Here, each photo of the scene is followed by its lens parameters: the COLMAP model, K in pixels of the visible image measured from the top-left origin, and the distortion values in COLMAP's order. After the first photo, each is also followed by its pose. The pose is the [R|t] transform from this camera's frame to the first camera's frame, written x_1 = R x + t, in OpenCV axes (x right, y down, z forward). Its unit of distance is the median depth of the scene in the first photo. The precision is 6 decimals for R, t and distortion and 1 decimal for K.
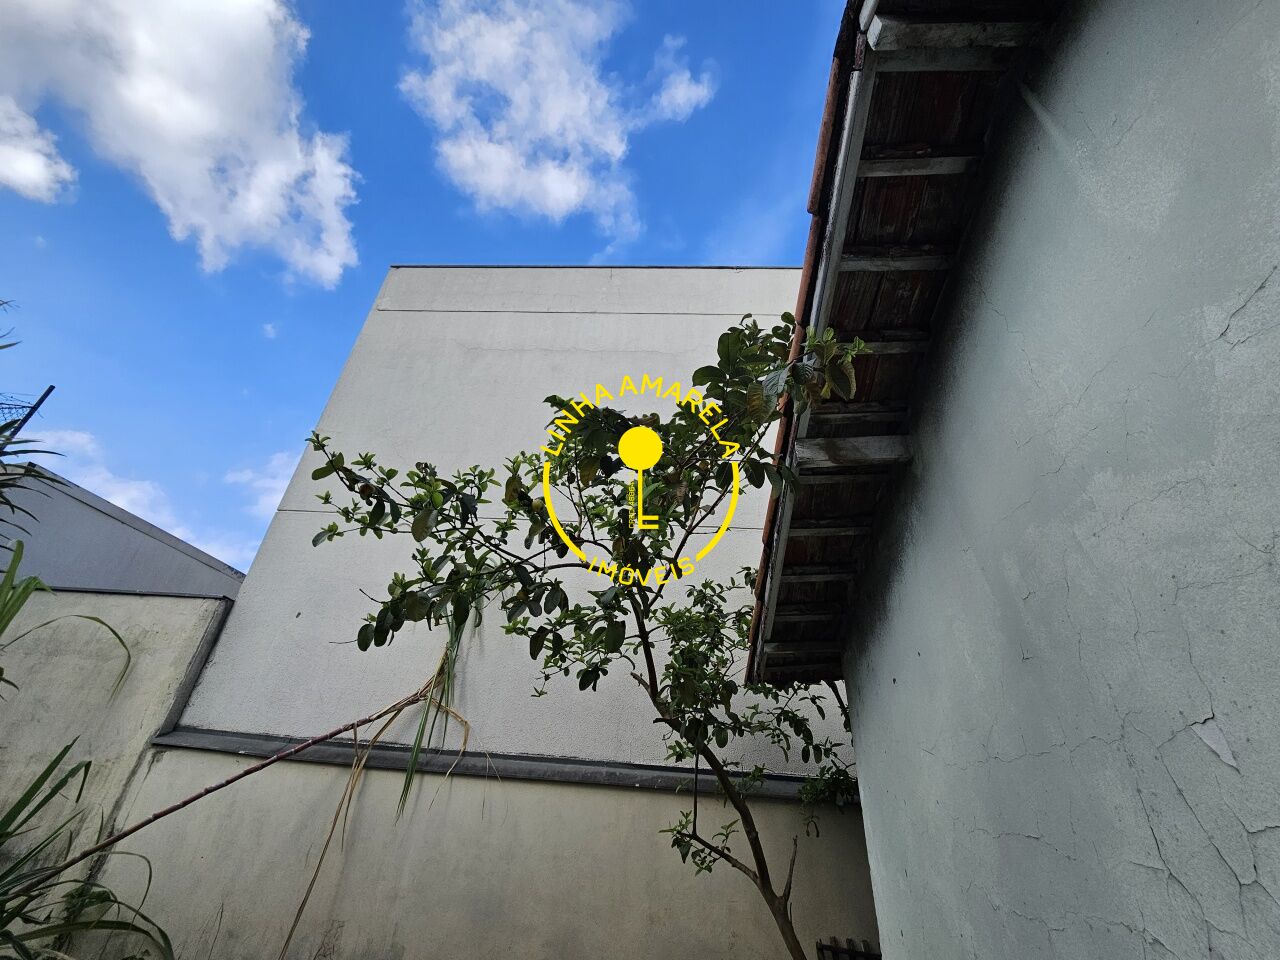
lens RADIAL K [[526.9, 0, 645.2], [0, 526.9, 483.6], [0, 0, 1]] dist [0.001026, 0.000999]
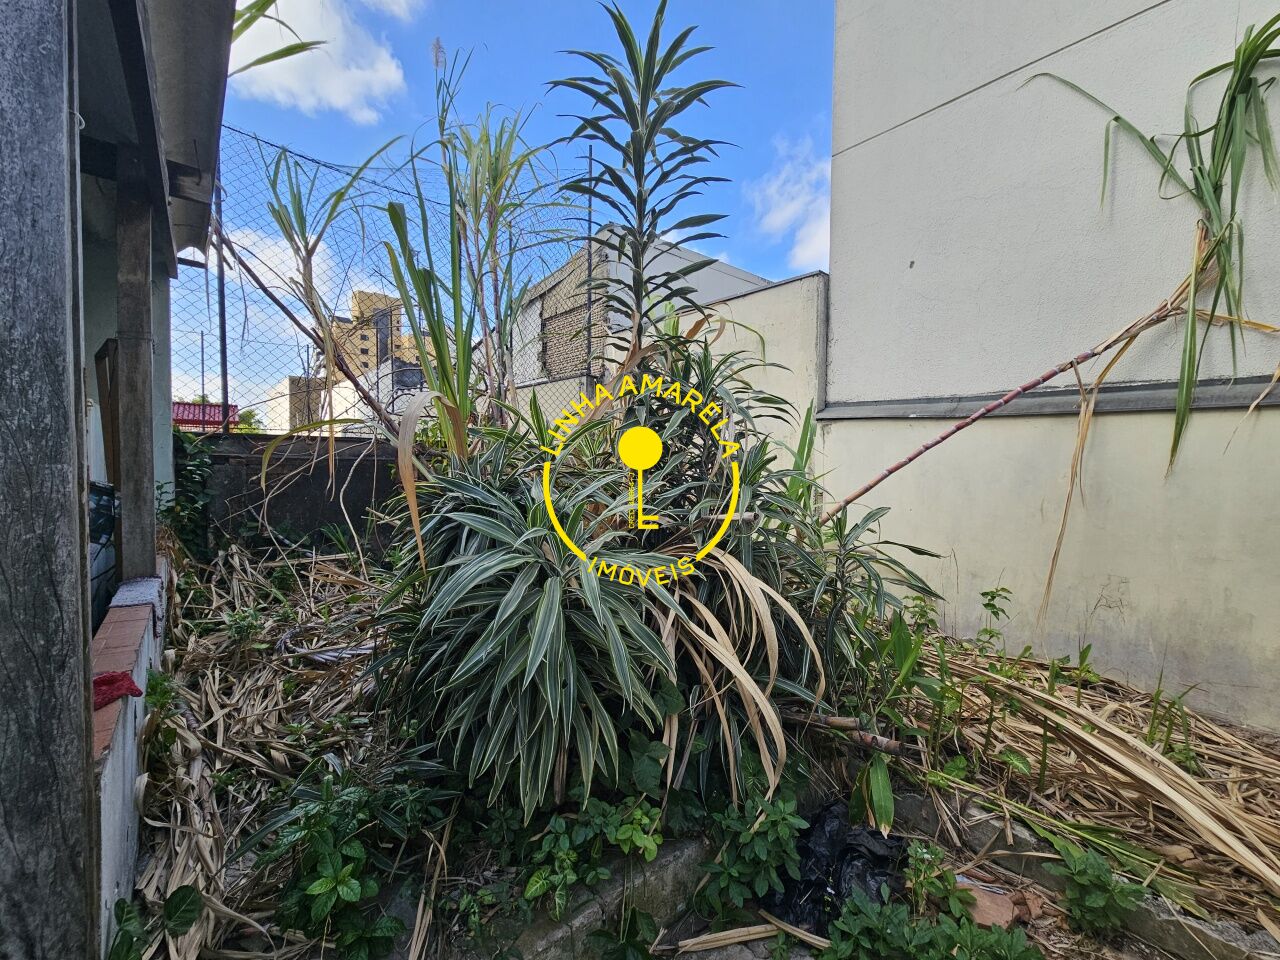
lens RADIAL K [[526.9, 0, 645.2], [0, 526.9, 483.6], [0, 0, 1]] dist [0.001026, 0.000999]
pose [[0.688268, -0.021868, -0.725126, -0.424723], [0.394142, 0.850427, 0.348462, 0.108685], [0.609047, -0.525638, 0.593941, 0.114467]]
